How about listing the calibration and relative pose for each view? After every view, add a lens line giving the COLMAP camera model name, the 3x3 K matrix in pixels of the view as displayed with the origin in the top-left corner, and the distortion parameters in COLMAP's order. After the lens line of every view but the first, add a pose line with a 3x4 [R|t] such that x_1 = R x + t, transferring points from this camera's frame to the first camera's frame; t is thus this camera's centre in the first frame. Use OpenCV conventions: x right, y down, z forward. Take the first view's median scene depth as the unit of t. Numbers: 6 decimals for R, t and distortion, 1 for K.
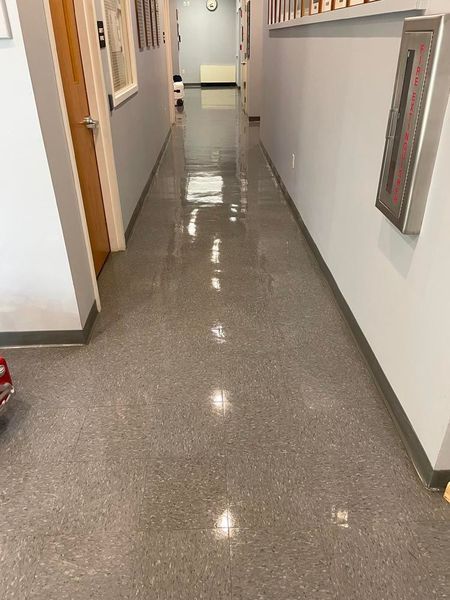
lens RADIAL K [[445.6, 0, 225.0], [0, 445.6, 300.0], [0, 0, 1]] dist [0.042627, -0.072703]
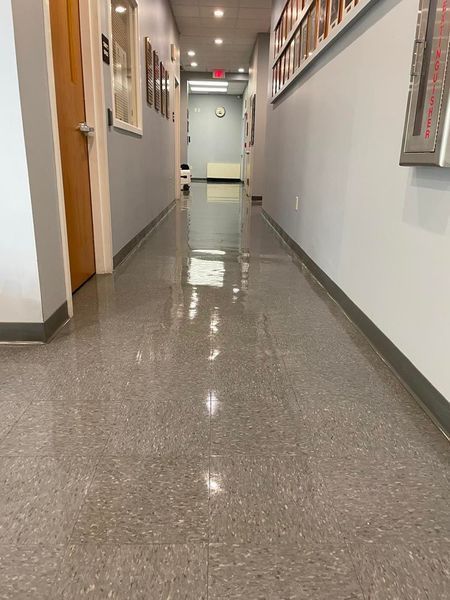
lens RADIAL K [[453.7, 0, 230.2], [0, 453.7, 290.8], [0, 0, 1]] dist [0.032452, -0.063495]
pose [[0.999280, 0.036787, 0.009265, 0.014621], [-0.033929, 0.975916, -0.215493, 0.210931], [-0.016969, 0.215023, 0.976461, 0.200877]]
